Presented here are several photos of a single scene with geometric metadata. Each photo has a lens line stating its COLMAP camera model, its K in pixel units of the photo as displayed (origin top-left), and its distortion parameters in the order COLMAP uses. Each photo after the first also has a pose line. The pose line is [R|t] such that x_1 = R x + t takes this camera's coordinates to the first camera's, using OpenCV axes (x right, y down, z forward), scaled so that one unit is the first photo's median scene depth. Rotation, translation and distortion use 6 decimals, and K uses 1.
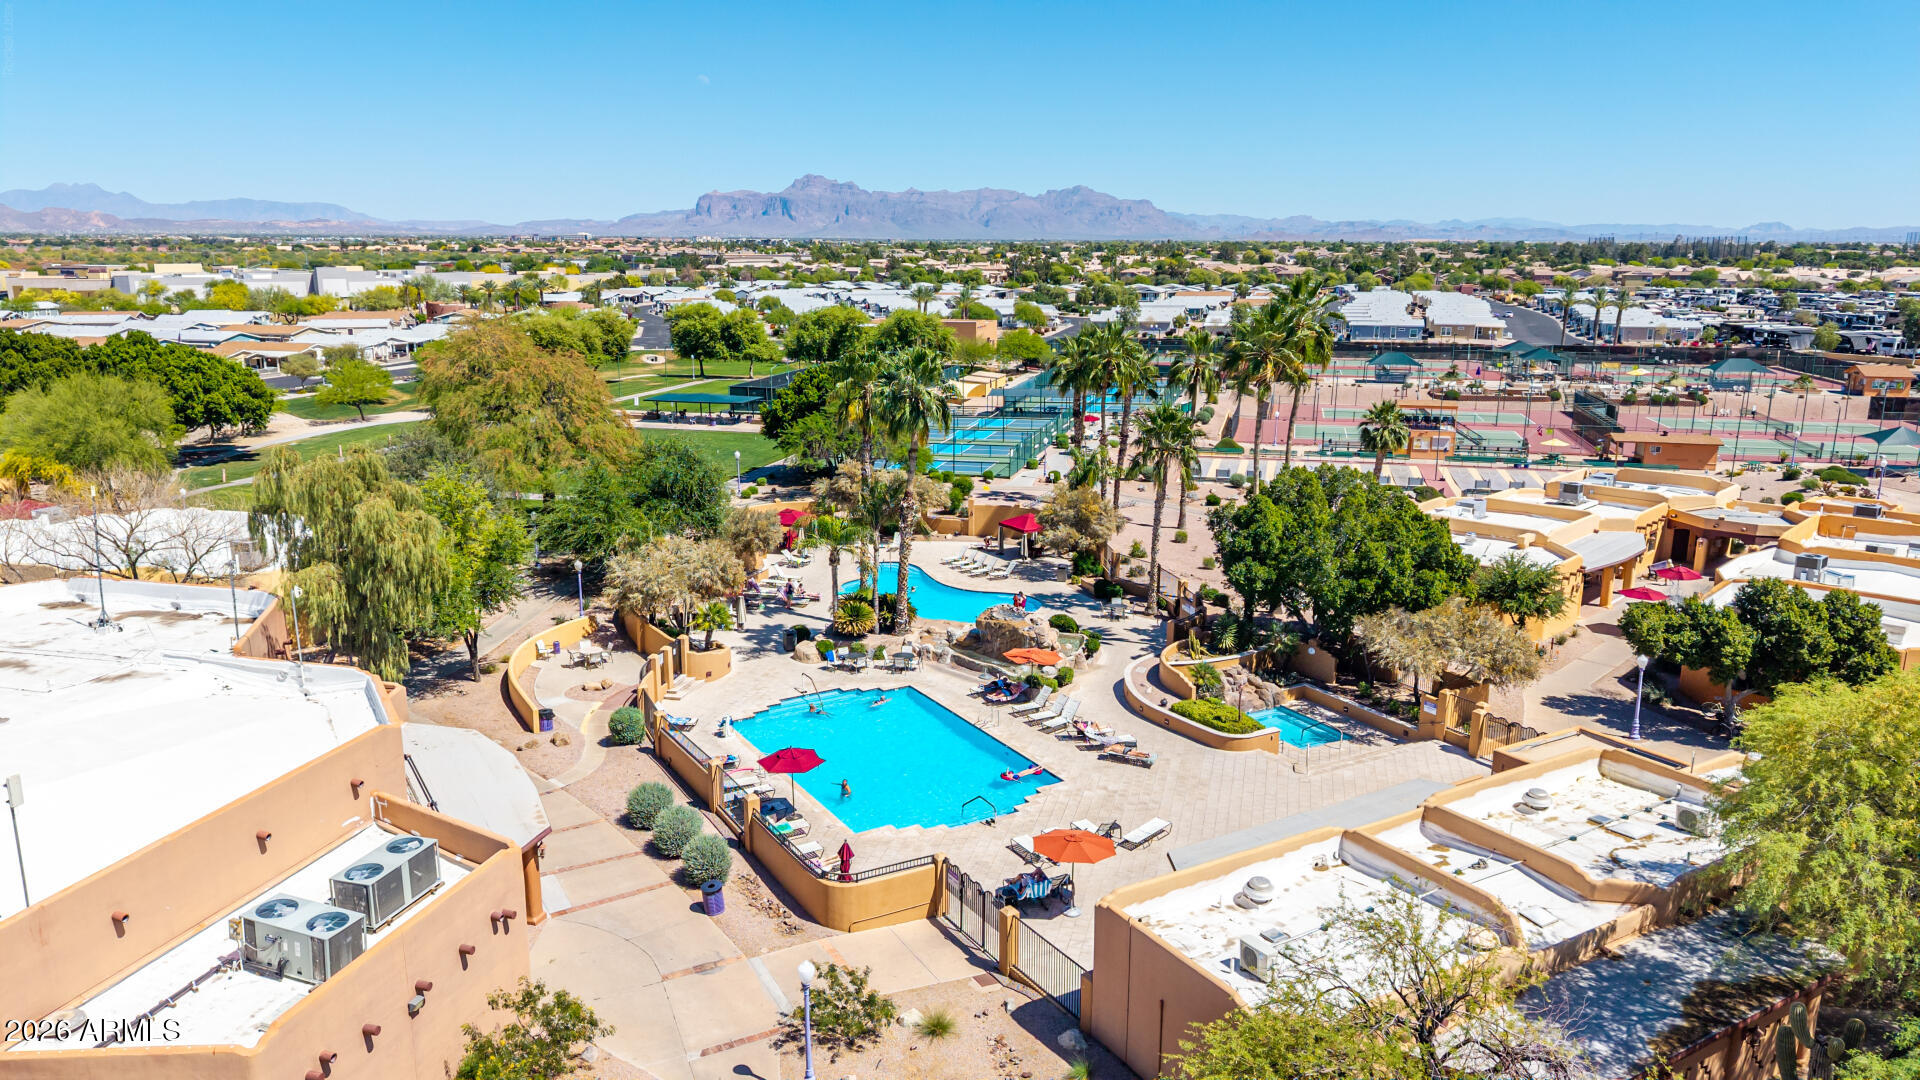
lens RADIAL K [[1282.3, 0, 956.5], [0, 1282.3, 532.5], [0, 0, 1]] dist [0.036984, -0.033712]
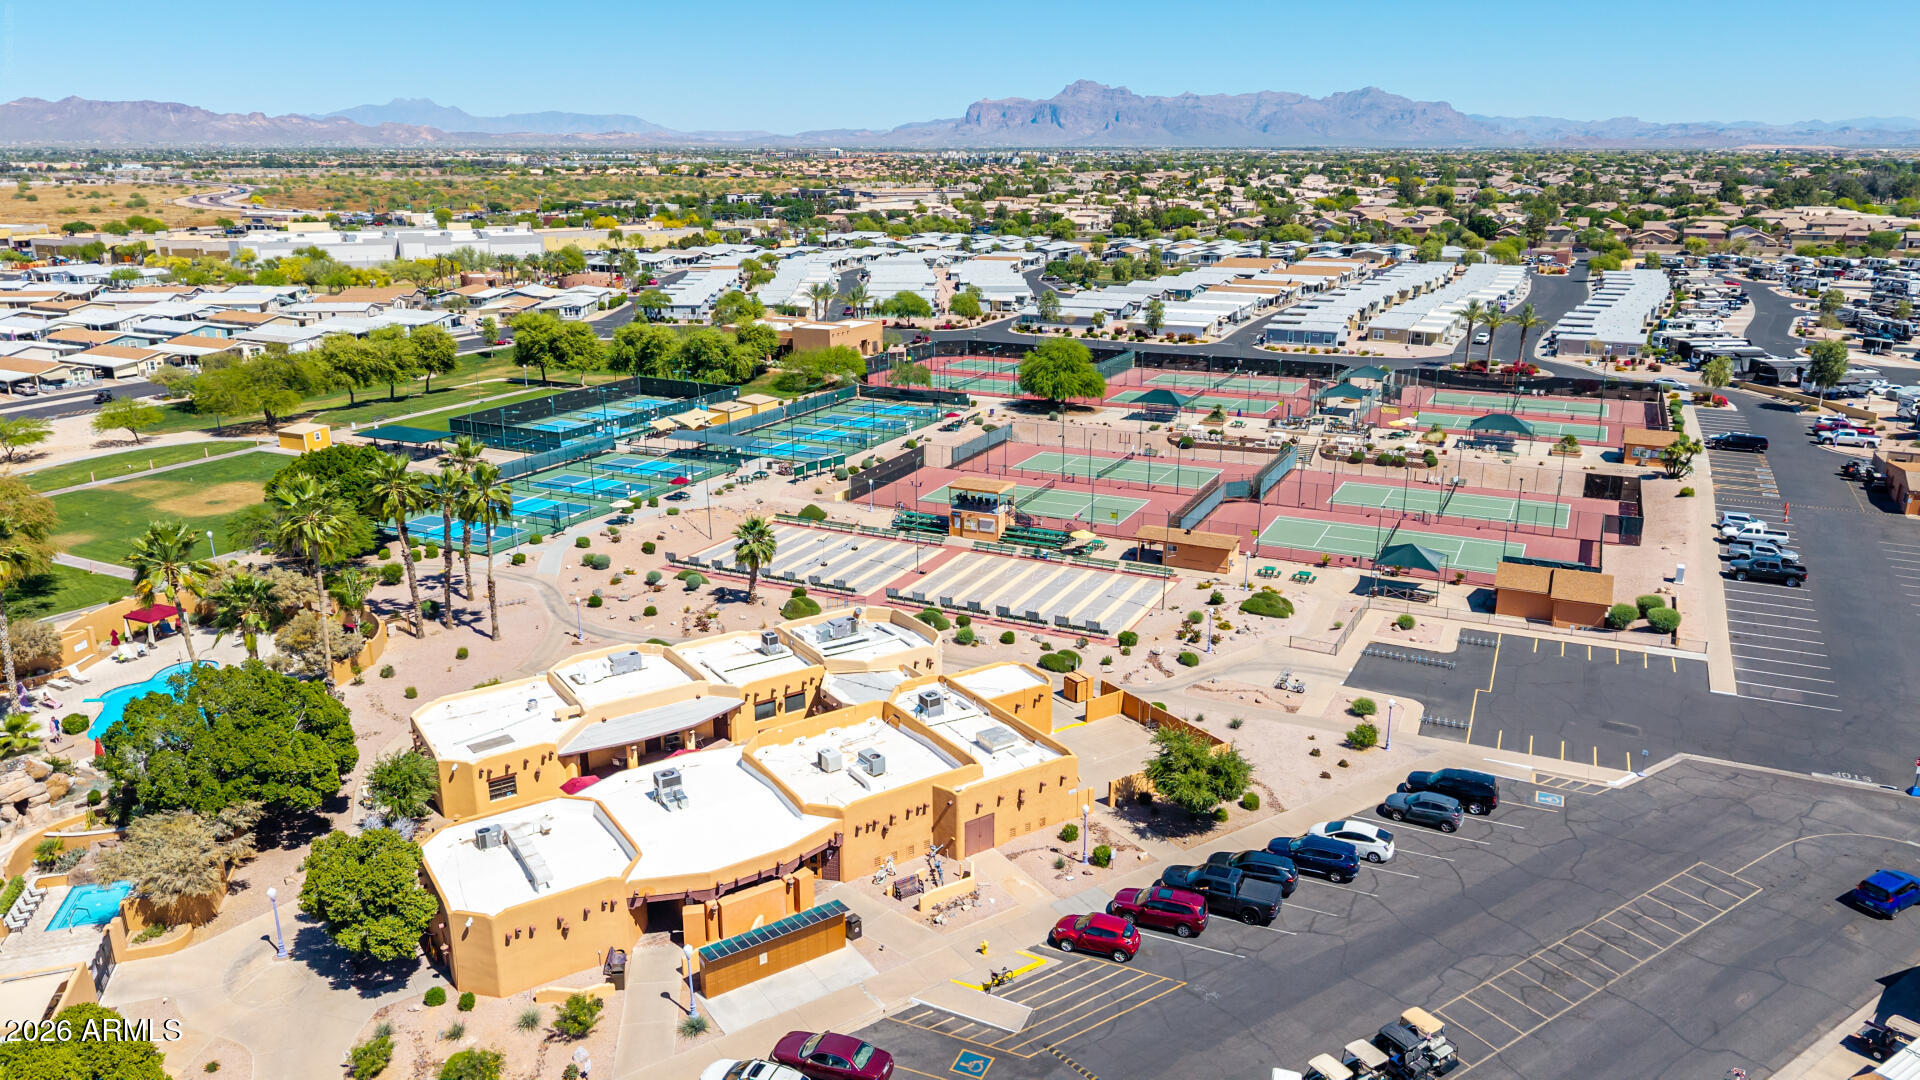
lens RADIAL K [[1282.3, 0, 960.9], [0, 1282.3, 543.3], [0, 0, 1]] dist [0.036984, -0.033712]
pose [[0.979201, 0.055933, -0.195033, 0.755487], [-0.041076, 0.995995, 0.079412, -0.183439], [0.198693, -0.069749, 0.977577, 0.014515]]
